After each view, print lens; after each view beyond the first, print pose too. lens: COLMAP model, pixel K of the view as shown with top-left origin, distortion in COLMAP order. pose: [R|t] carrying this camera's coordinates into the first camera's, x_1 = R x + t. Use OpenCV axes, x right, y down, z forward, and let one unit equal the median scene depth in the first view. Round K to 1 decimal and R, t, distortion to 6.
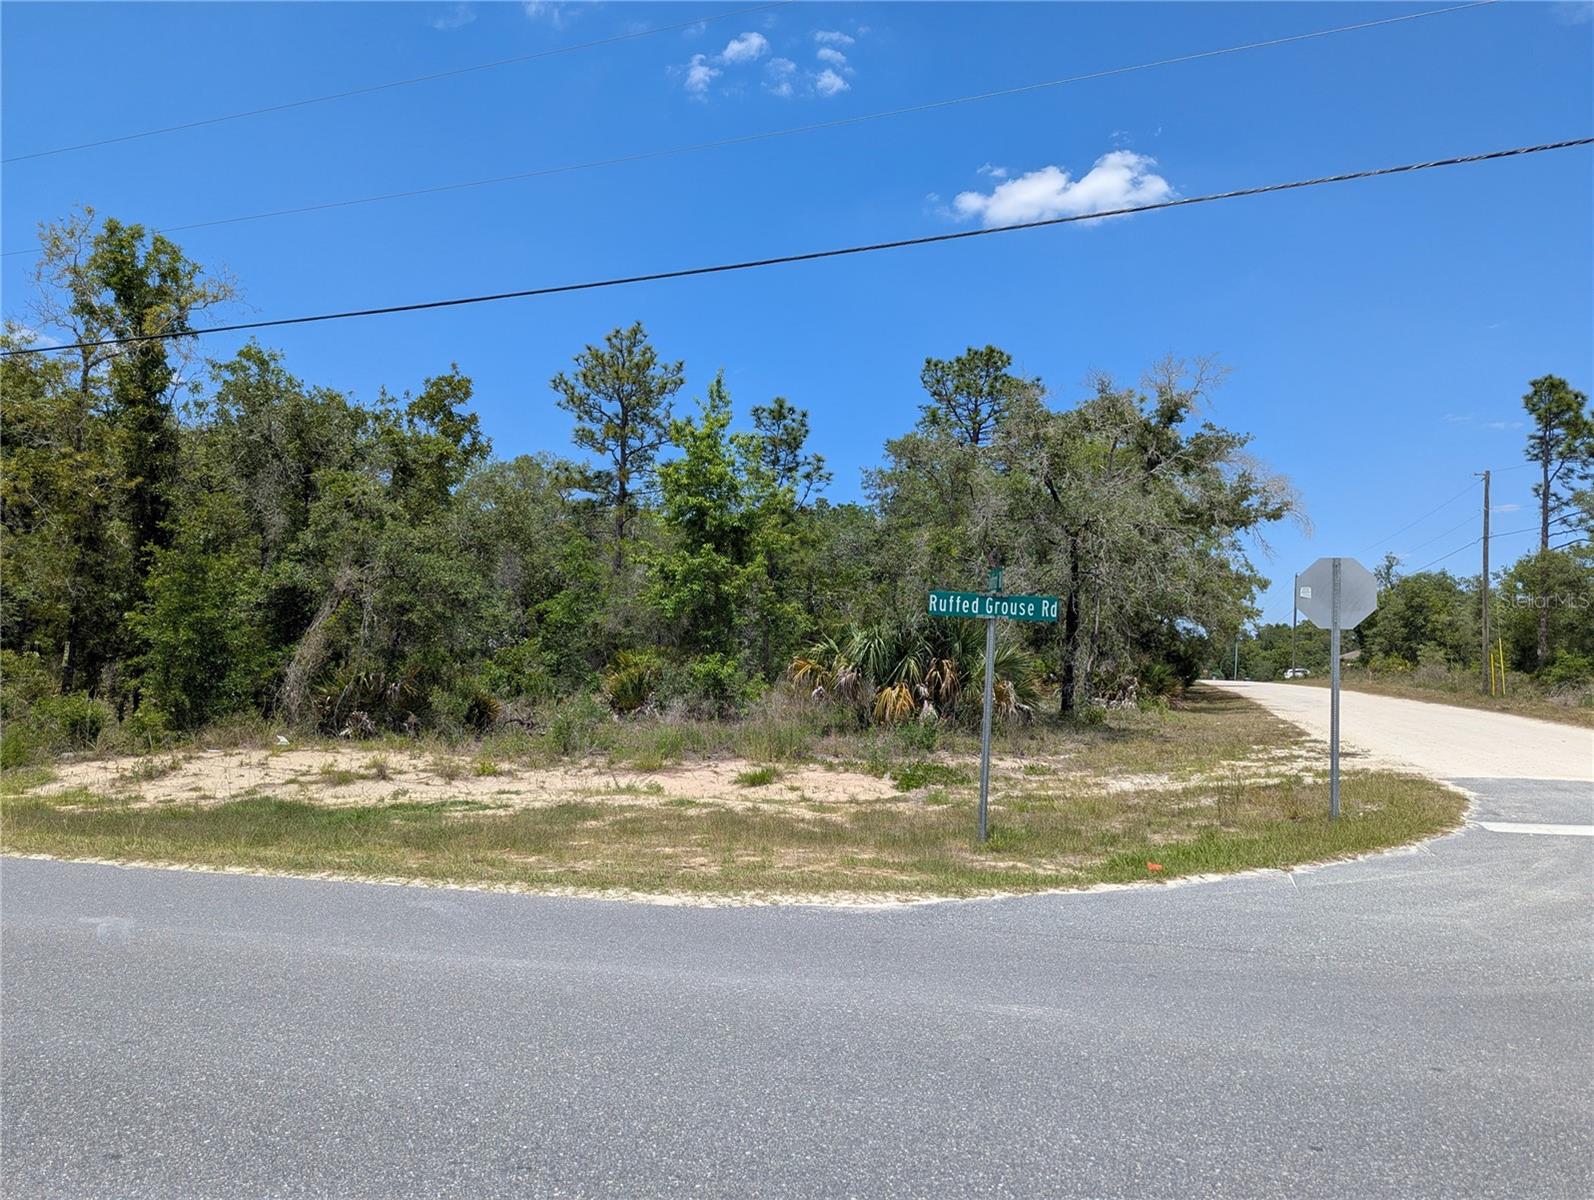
lens RADIAL K [[1113.9, 0, 797.0], [0, 1113.9, 600.0], [0, 0, 1]] dist [0.102353, -0.125148]
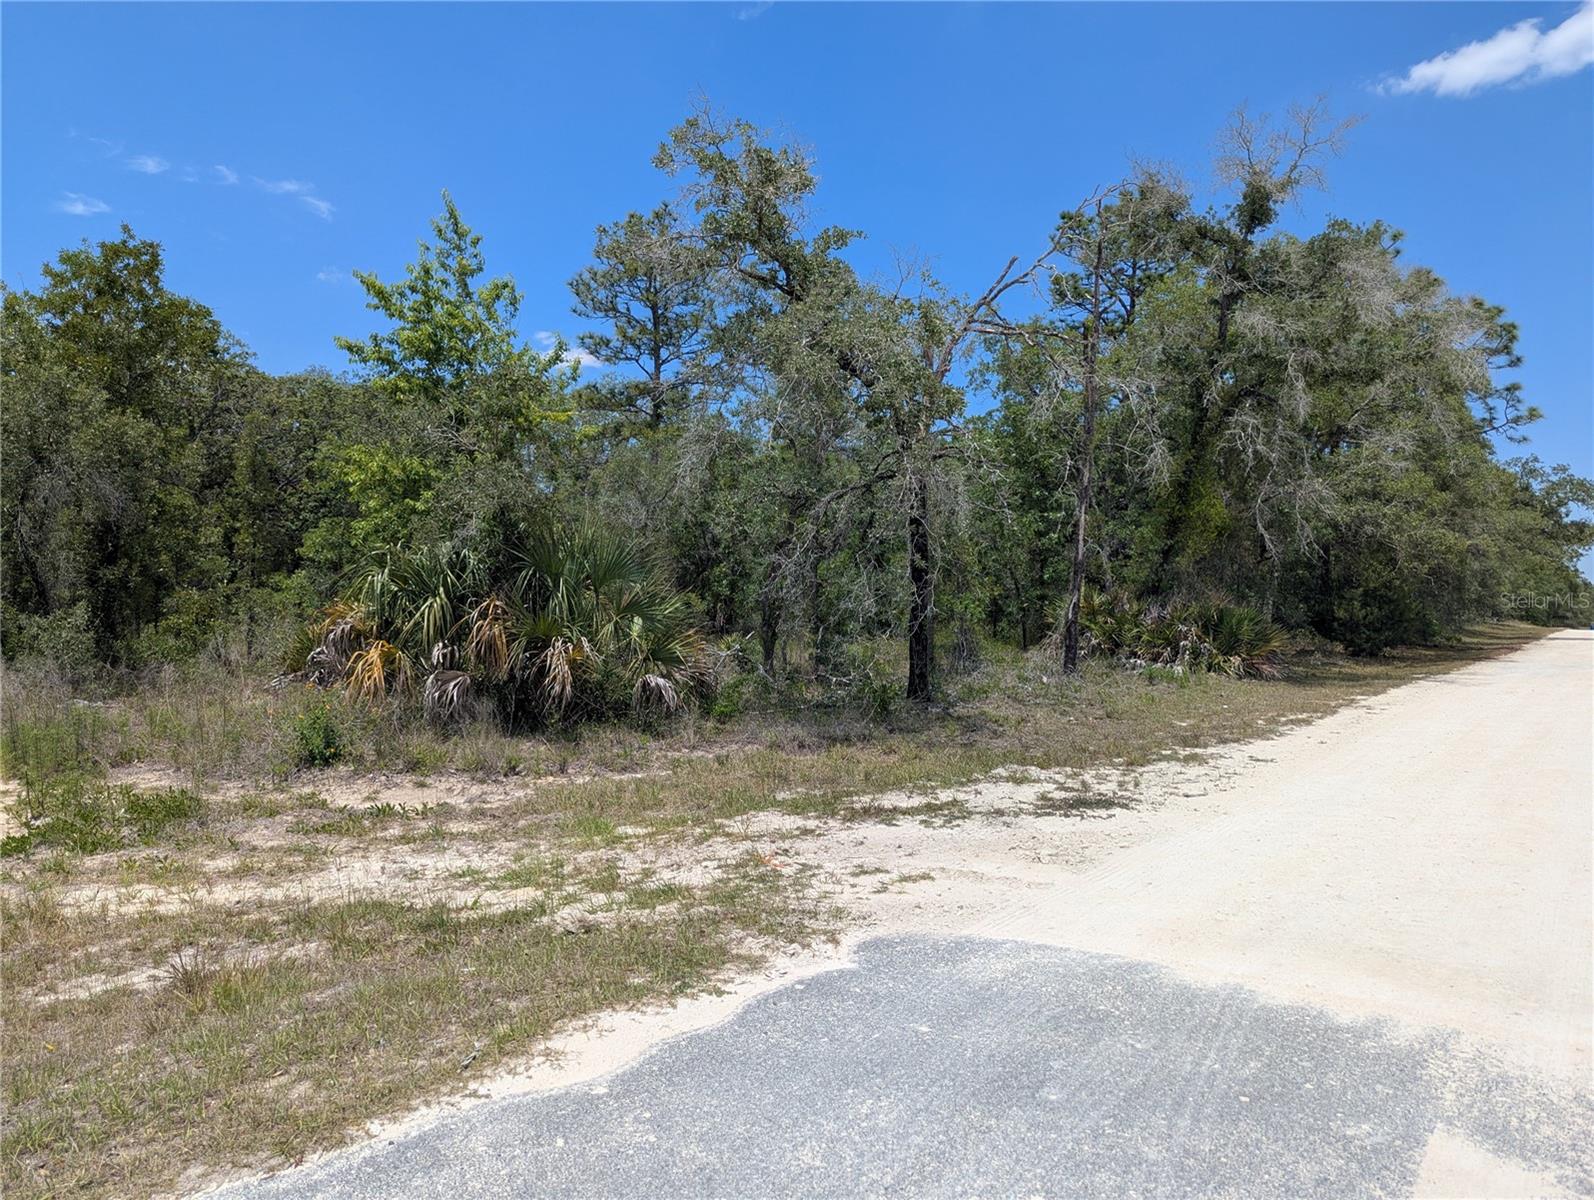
lens RADIAL K [[1117.1, 0, 797.0], [0, 1117.1, 600.0], [0, 0, 1]] dist [0.022748, -0.000123]
pose [[0.944017, -0.010427, -0.329733, 0.433151], [0.024807, 0.998914, 0.039434, 0.031813], [0.328963, -0.045406, 0.943250, 0.460563]]
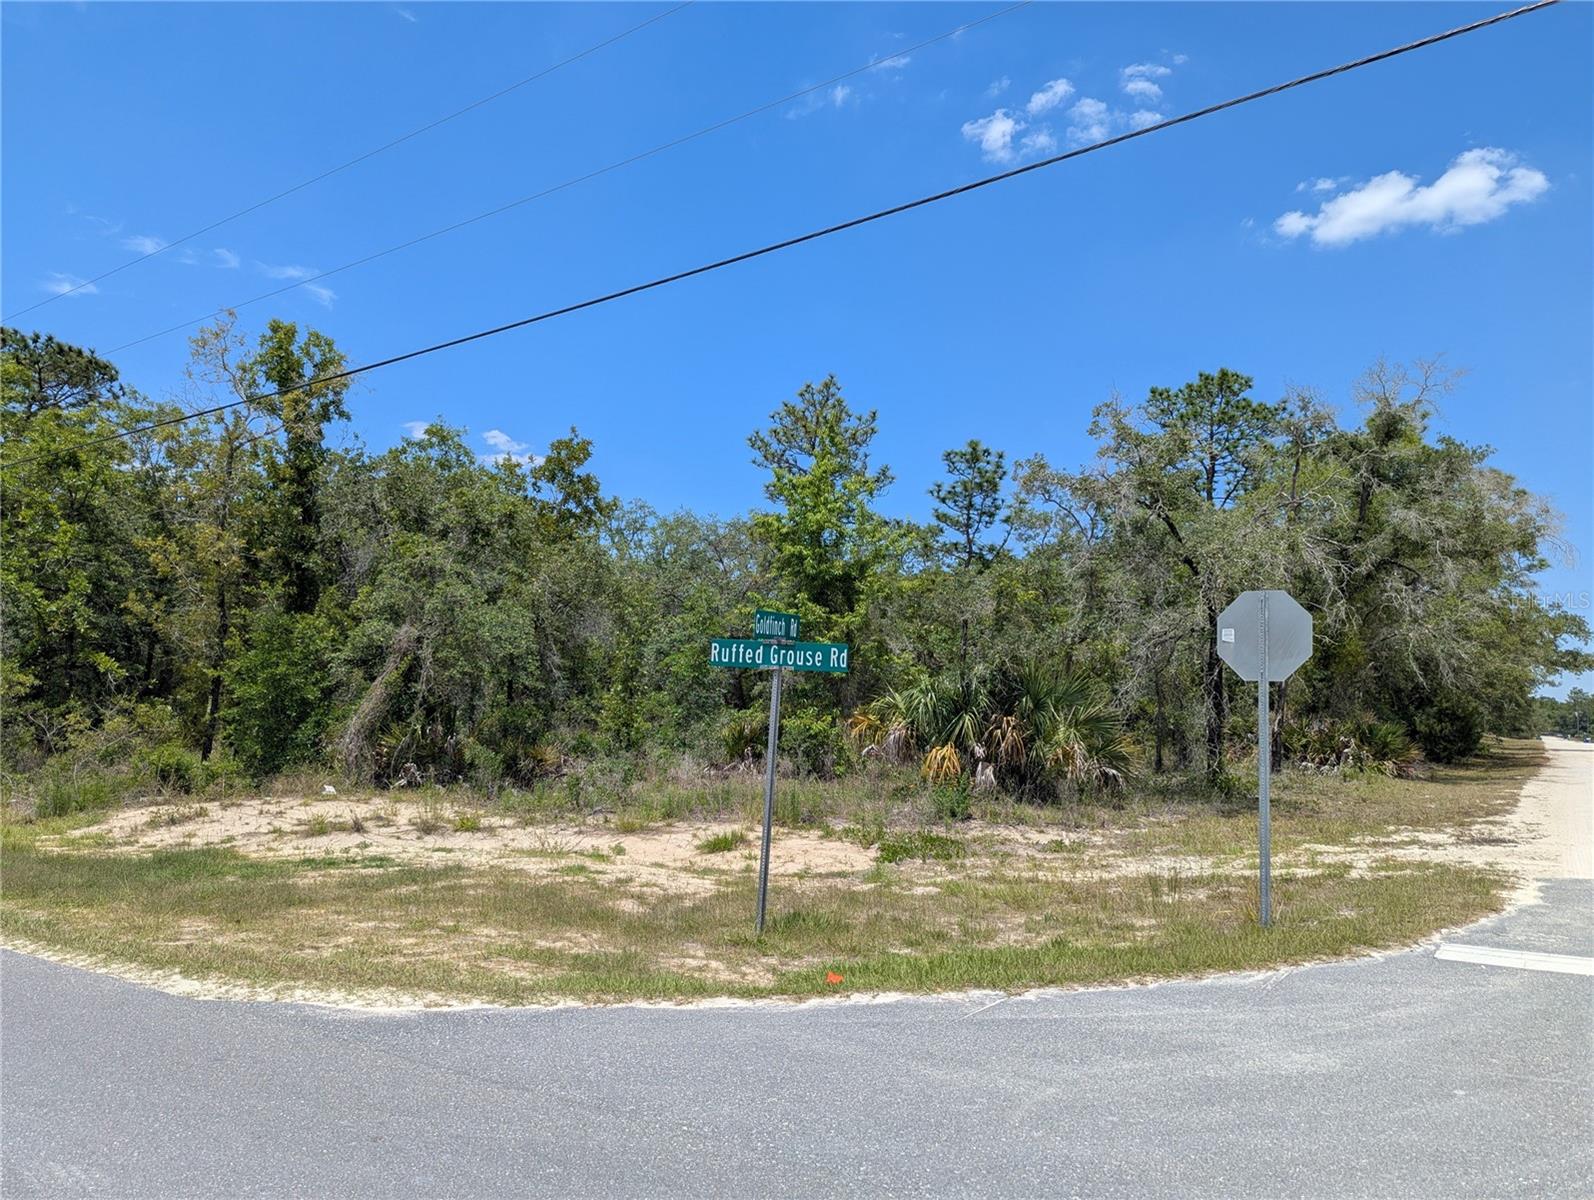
lens RADIAL K [[1113.9, 0, 797.0], [0, 1113.9, 600.0], [0, 0, 1]] dist [0.102353, -0.125148]
pose [[0.960051, -0.023165, -0.278863, 0.202114], [0.009977, 0.998768, -0.048620, 0.002265], [0.279646, 0.043895, 0.959099, 0.081351]]
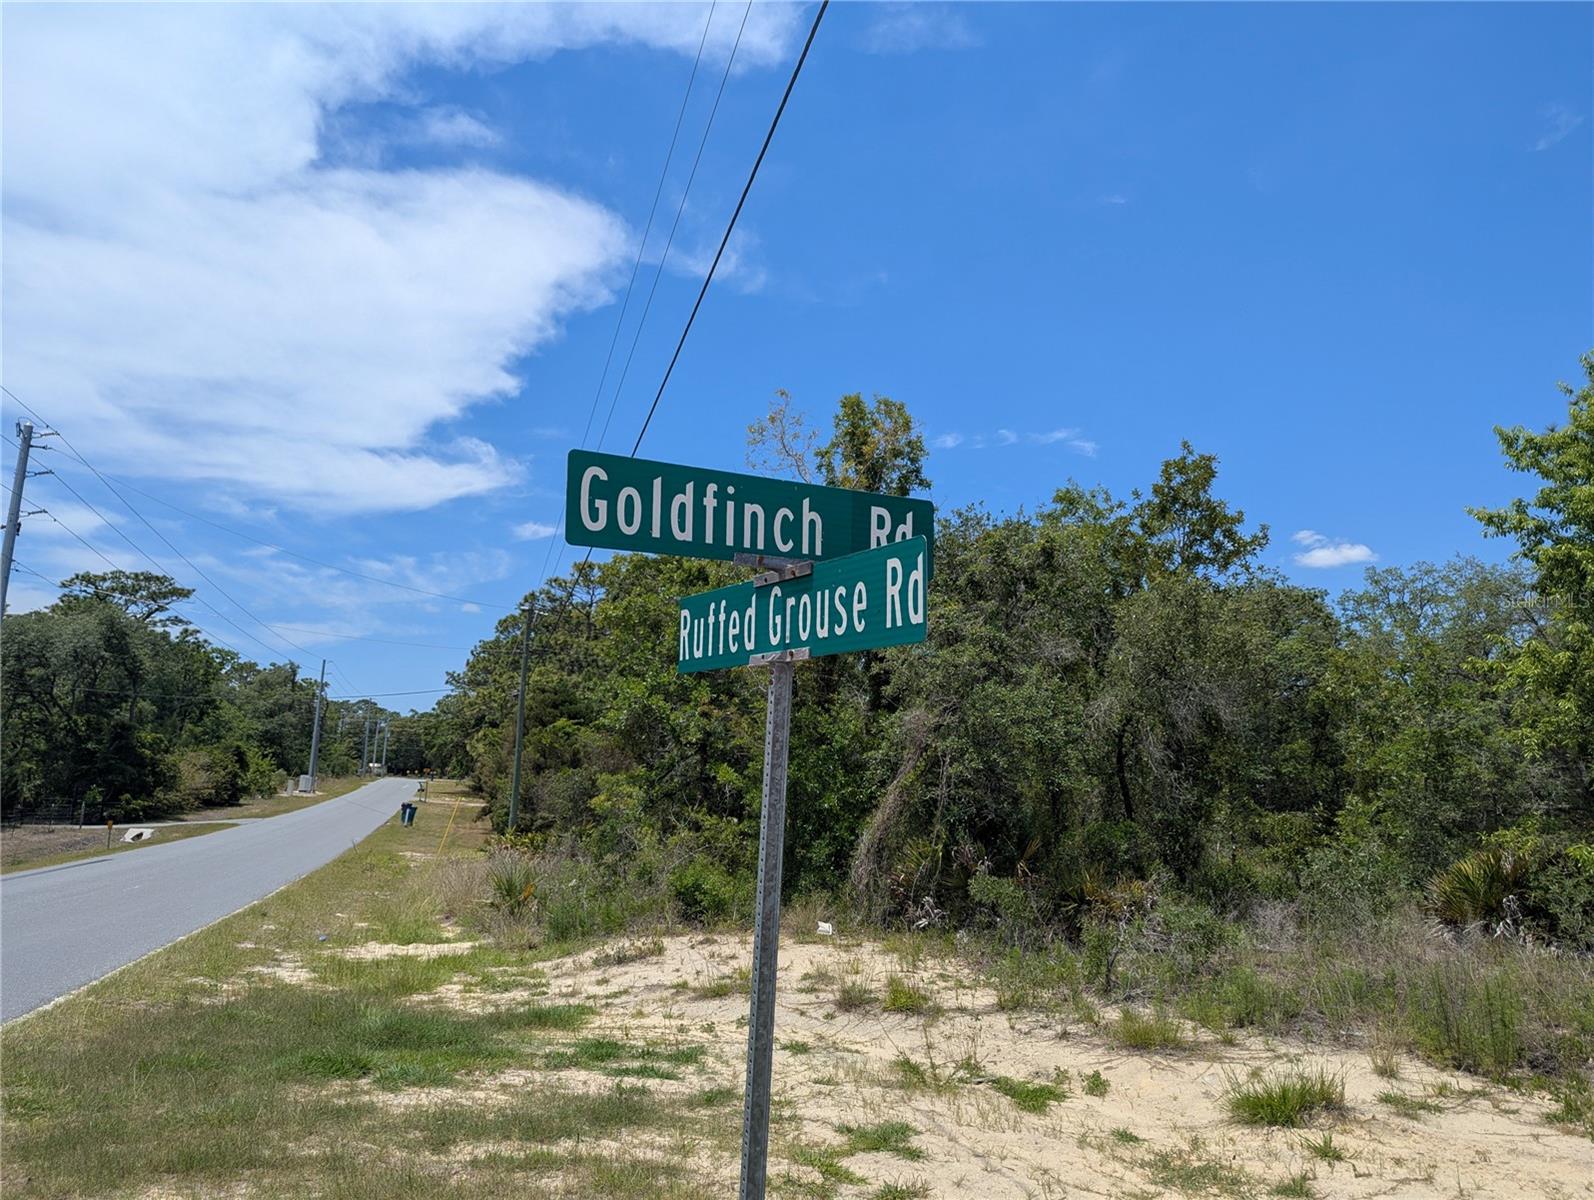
lens RADIAL K [[1124.3, 0, 789.9], [0, 1124.3, 569.0], [0, 0, 1]] dist [0.009086, 0.000157]
pose [[0.549056, -0.181424, -0.815857, 0.185407], [0.033156, 0.980116, -0.195637, 0.021851], [0.835128, 0.080365, 0.544154, 0.400905]]
